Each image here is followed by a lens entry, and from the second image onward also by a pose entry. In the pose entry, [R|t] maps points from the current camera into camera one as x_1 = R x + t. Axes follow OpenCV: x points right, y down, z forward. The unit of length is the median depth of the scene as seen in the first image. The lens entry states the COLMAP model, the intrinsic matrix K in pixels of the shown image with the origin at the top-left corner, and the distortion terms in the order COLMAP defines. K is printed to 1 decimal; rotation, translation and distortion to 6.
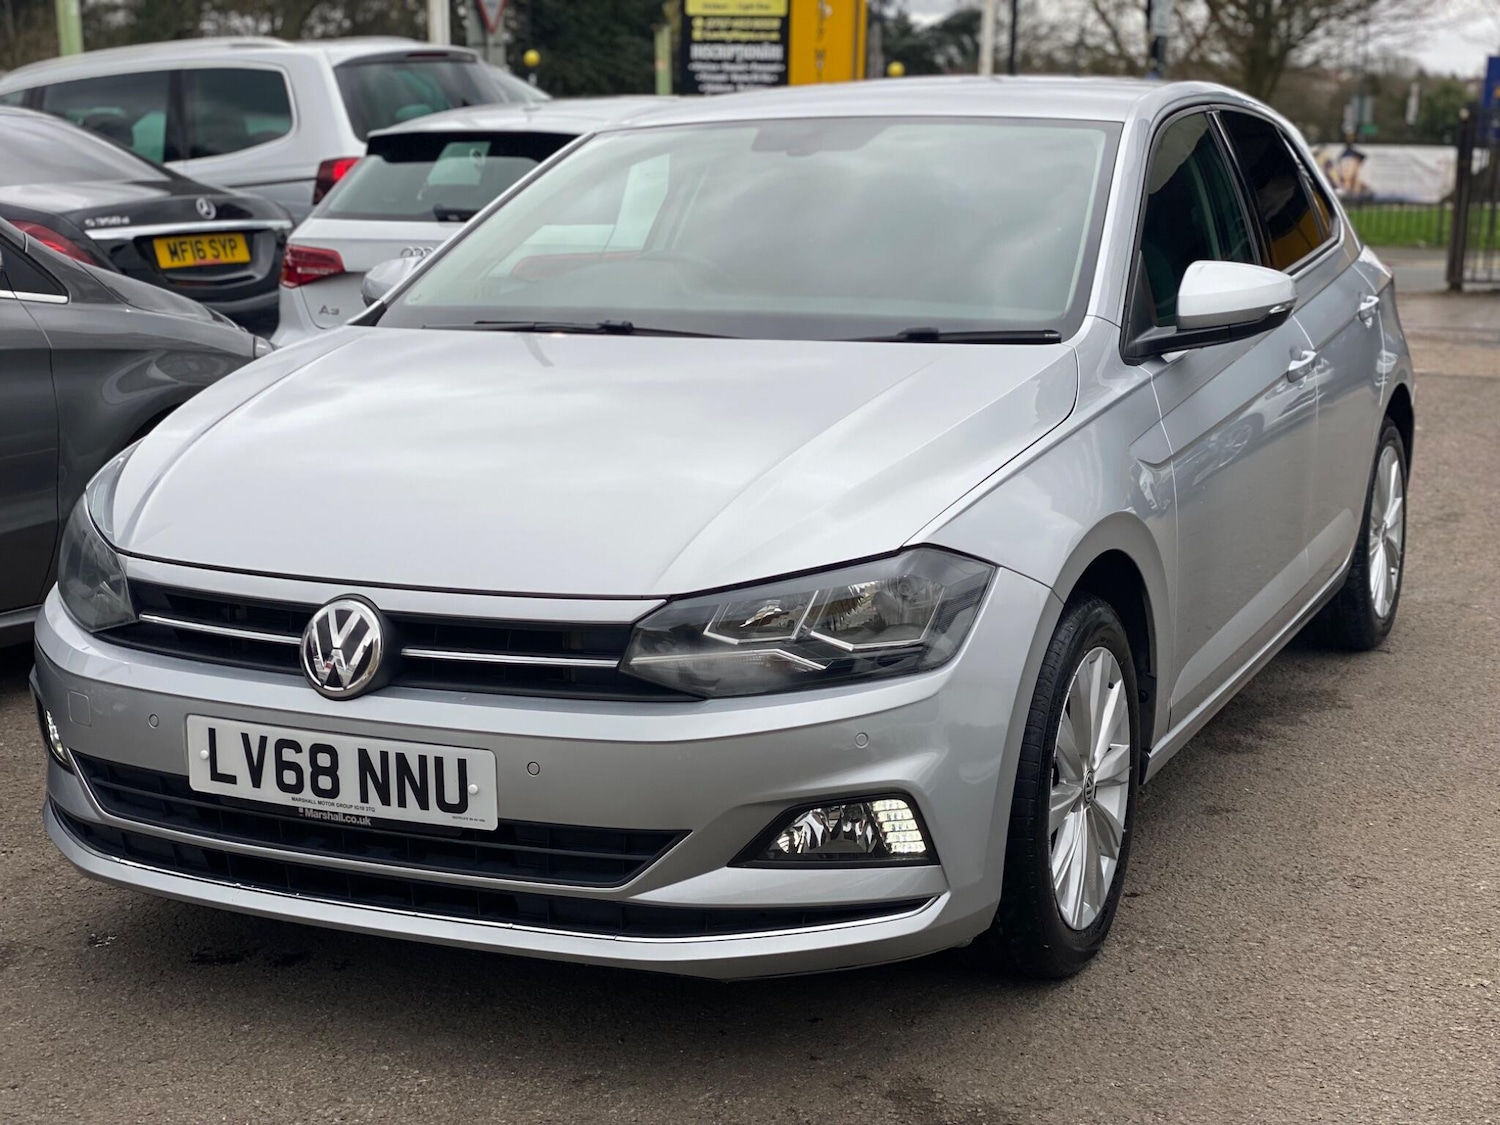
lens RADIAL K [[2364.6, 0, 853.1], [0, 2364.6, 566.5], [0, 0, 1]] dist [0.011744, 0.644390]
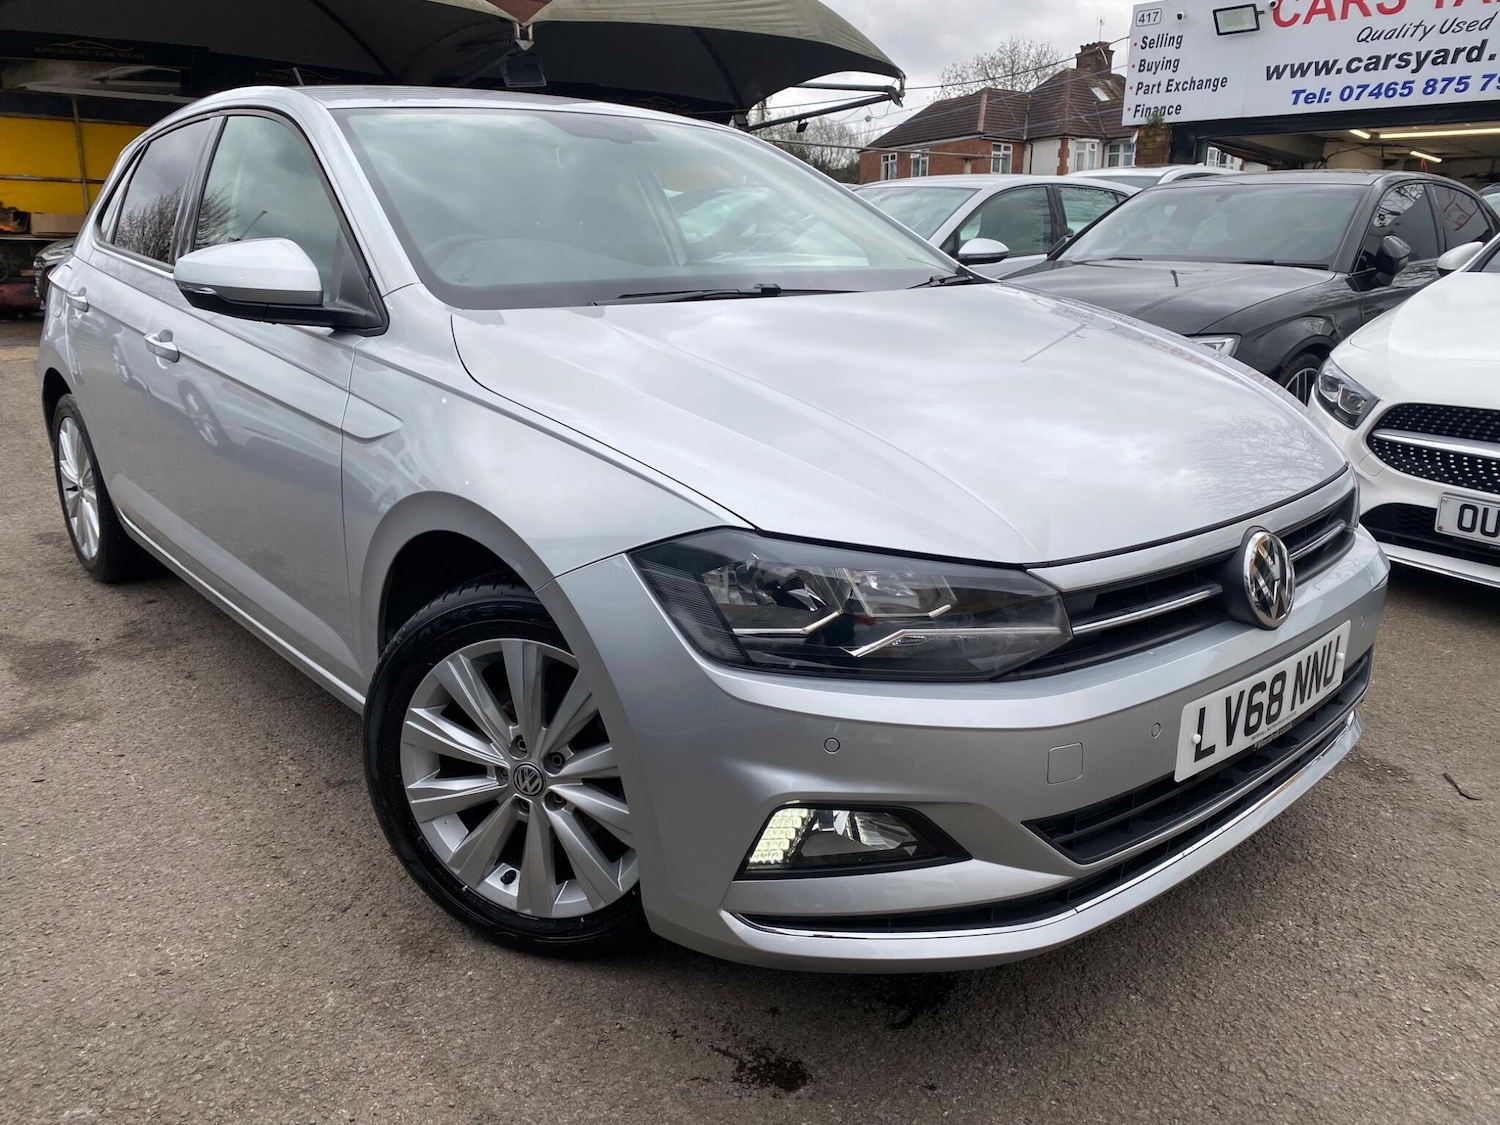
lens RADIAL K [[1143.3, 0, 733.5], [0, 1143.3, 522.2], [0, 0, 1]] dist [0.013723, -0.005677]
pose [[0.420203, -0.229594, 0.877904, -0.744802], [0.164575, 0.970700, 0.175090, -0.115067], [-0.892382, 0.070908, 0.445676, 0.981238]]
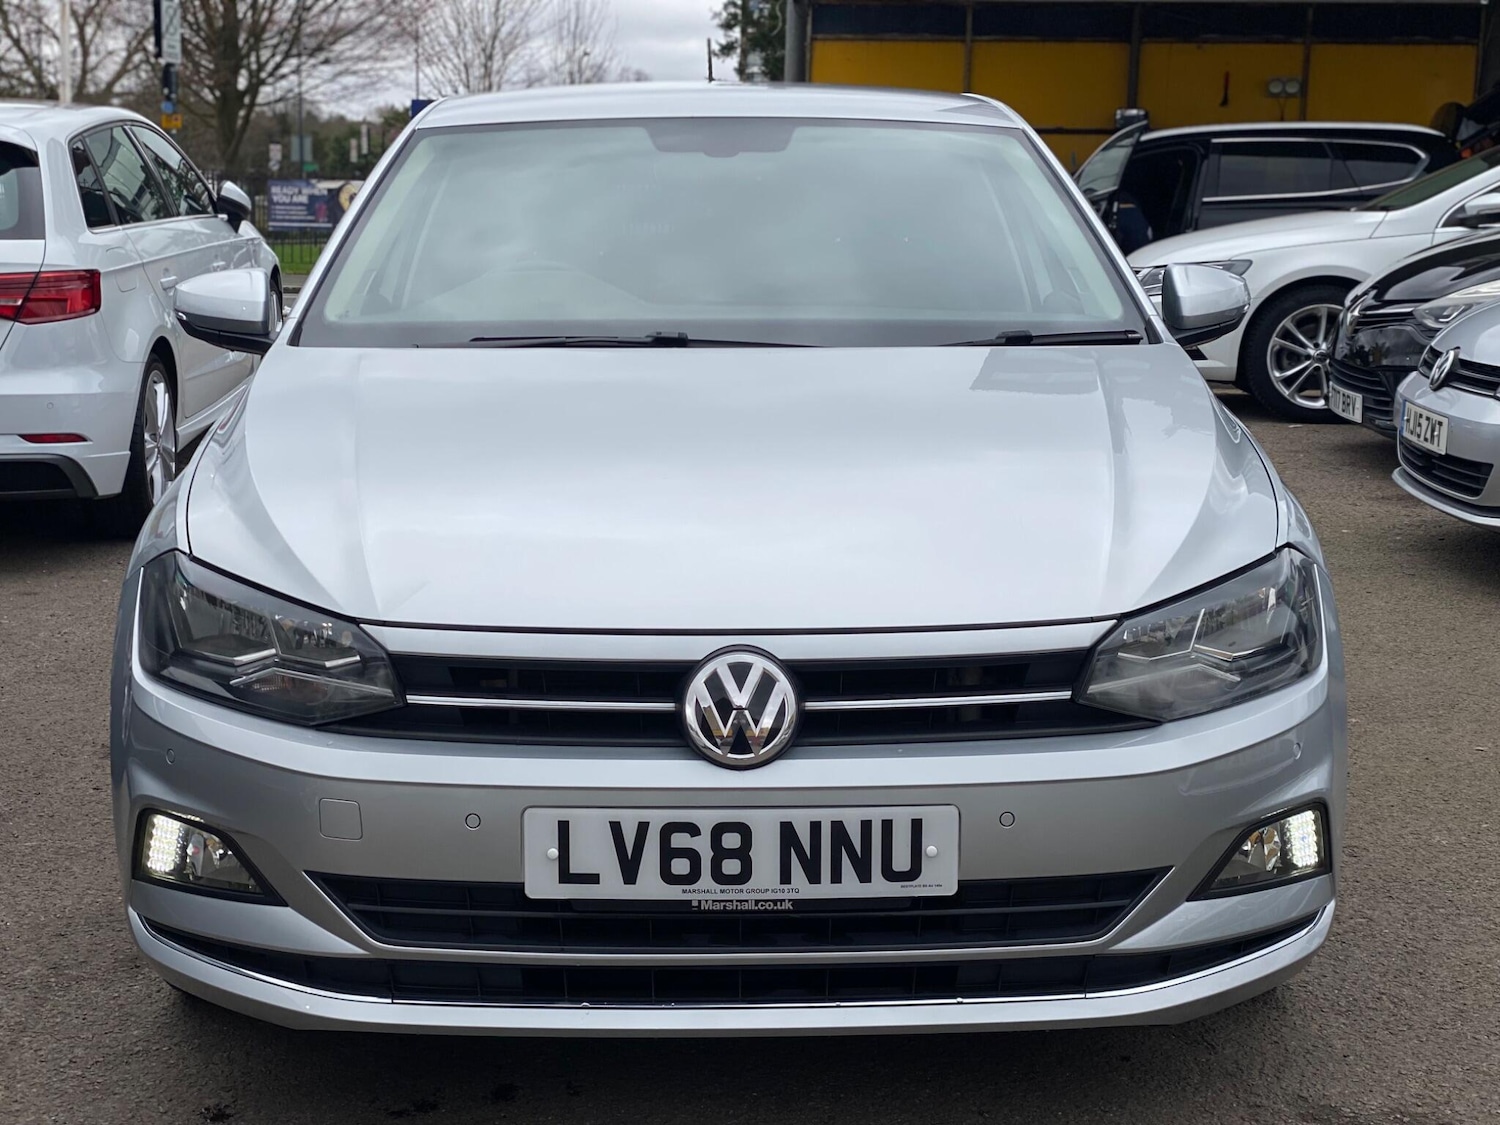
lens RADIAL K [[2364.6, 0, 853.1], [0, 2364.6, 566.5], [0, 0, 1]] dist [0.011744, 0.644390]
pose [[0.897516, -0.067918, 0.435720, -0.547406], [0.075480, 0.997147, -0.000046, -0.013546], [-0.434474, 0.032930, 0.900082, 0.209443]]
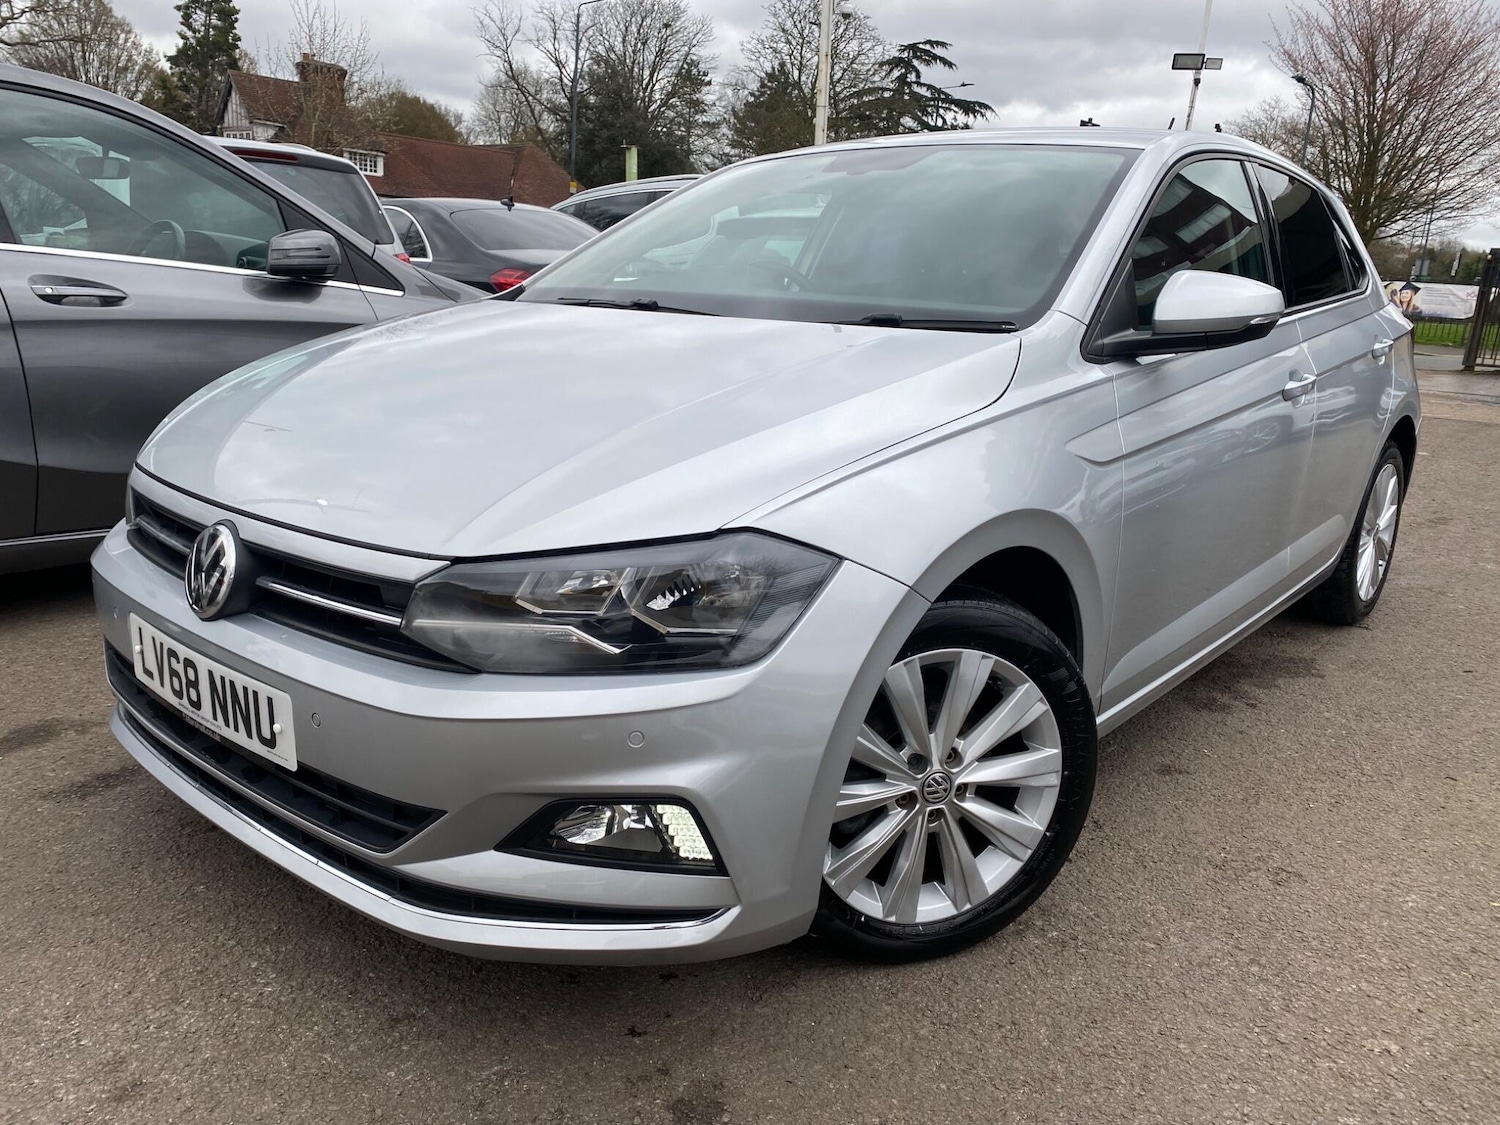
lens RADIAL K [[1185.6, 0, 723.4], [0, 1185.6, 557.8], [0, 0, 1]] dist [0.013741, -0.012659]
pose [[0.951006, 0.106066, -0.290409, 0.151945], [-0.089177, 0.993495, 0.070825, -0.028840], [0.296032, -0.041457, 0.954278, 0.563561]]
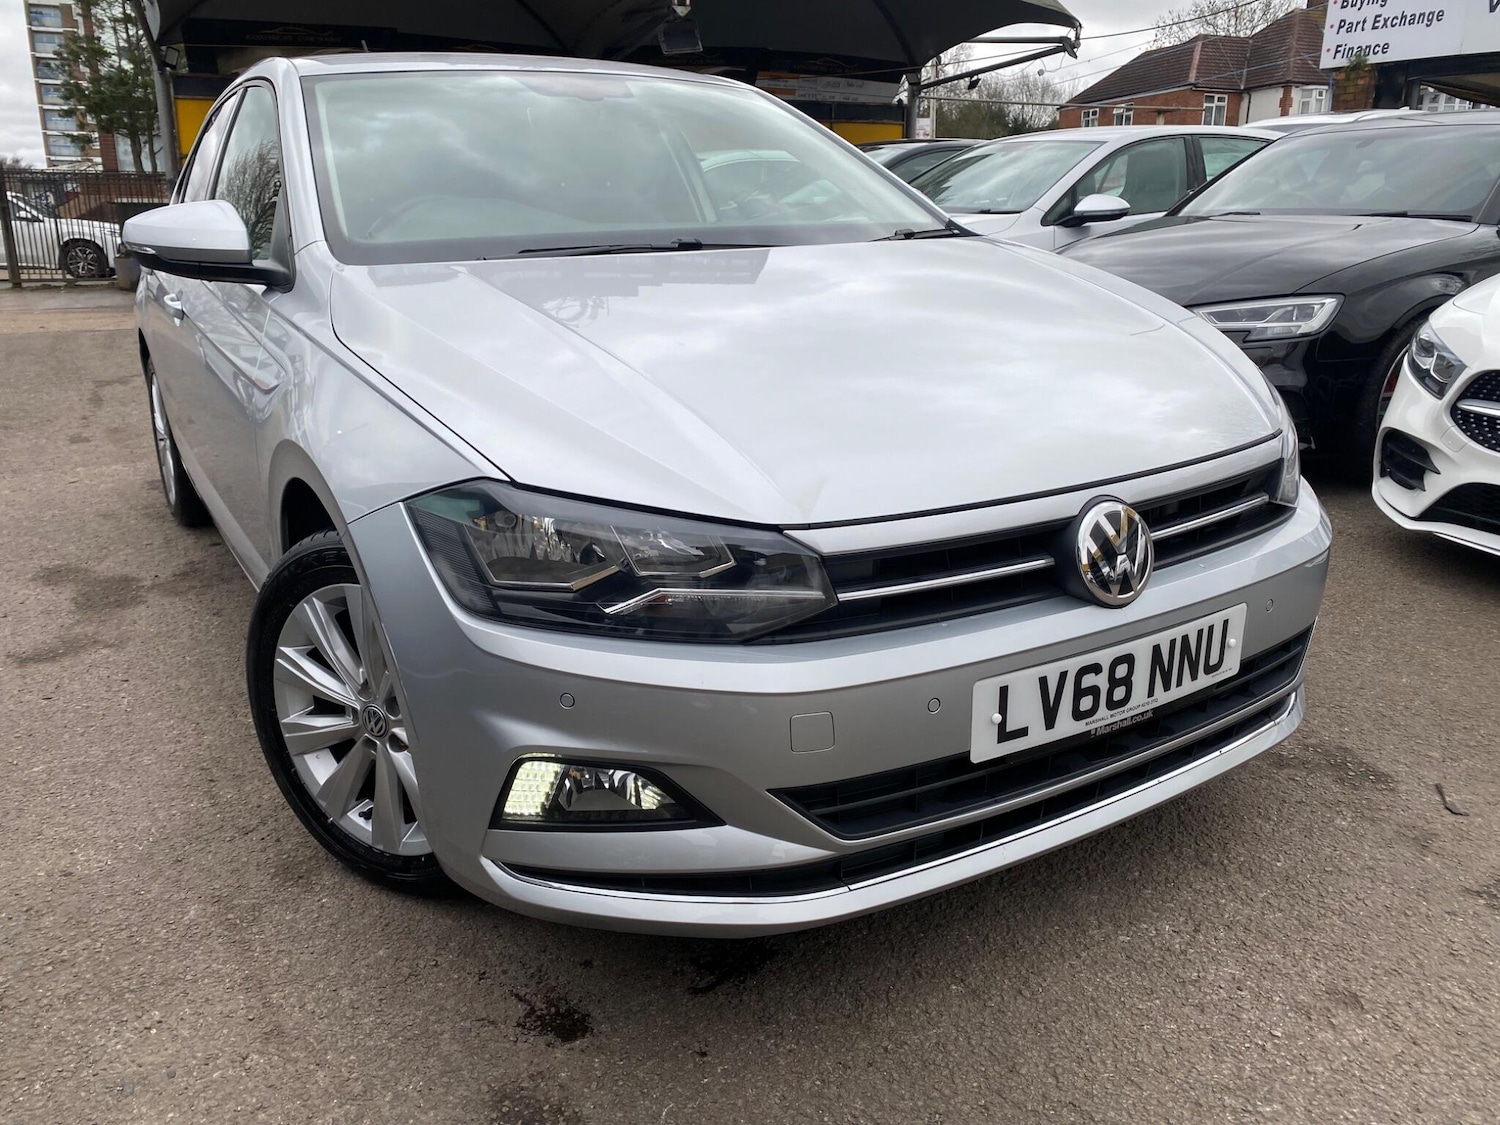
lens RADIAL K [[1143.3, 0, 733.5], [0, 1143.3, 522.2], [0, 0, 1]] dist [0.013723, -0.005677]
pose [[0.576077, -0.237195, 0.782224, -0.657827], [0.166710, 0.970950, 0.171648, -0.081384], [-0.800214, 0.031522, 0.598885, 0.844981]]
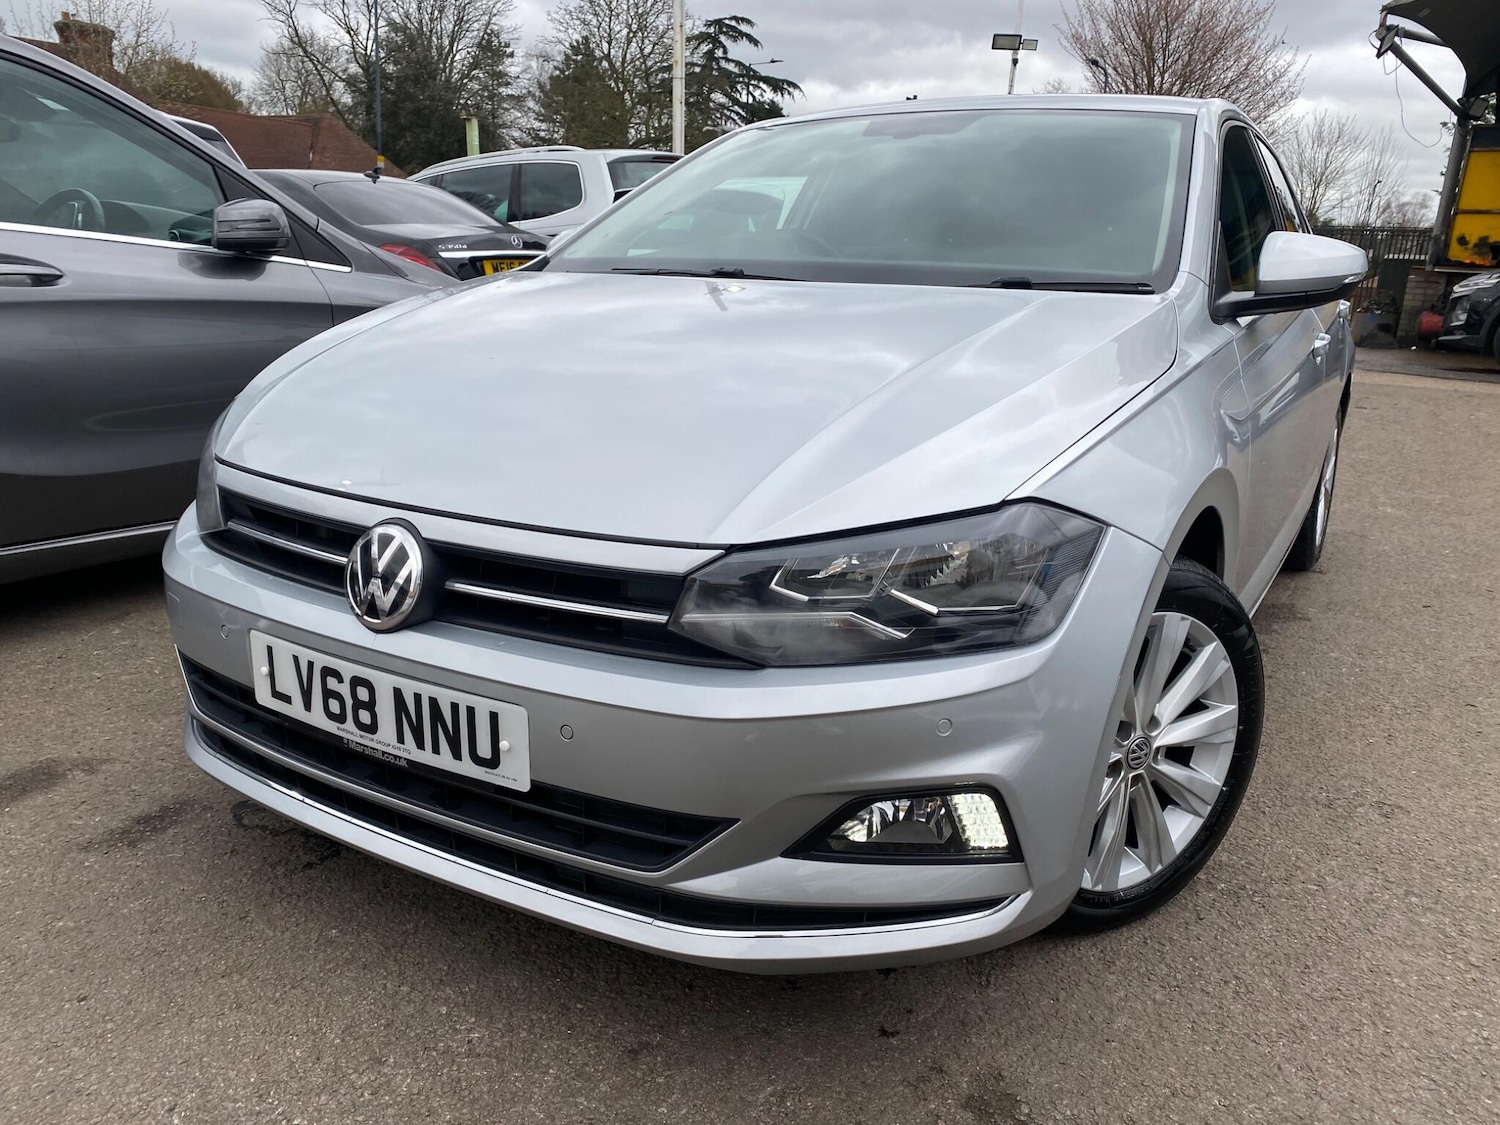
lens RADIAL K [[1183.4, 0, 750.0], [0, 1183.4, 562.5], [0, 0, 1]] dist [0.018417, -0.017130]
pose [[0.991380, 0.058720, -0.117124, -0.019119], [-0.049520, 0.995566, 0.079970, -0.015330], [0.121300, -0.073481, 0.989892, 0.555745]]
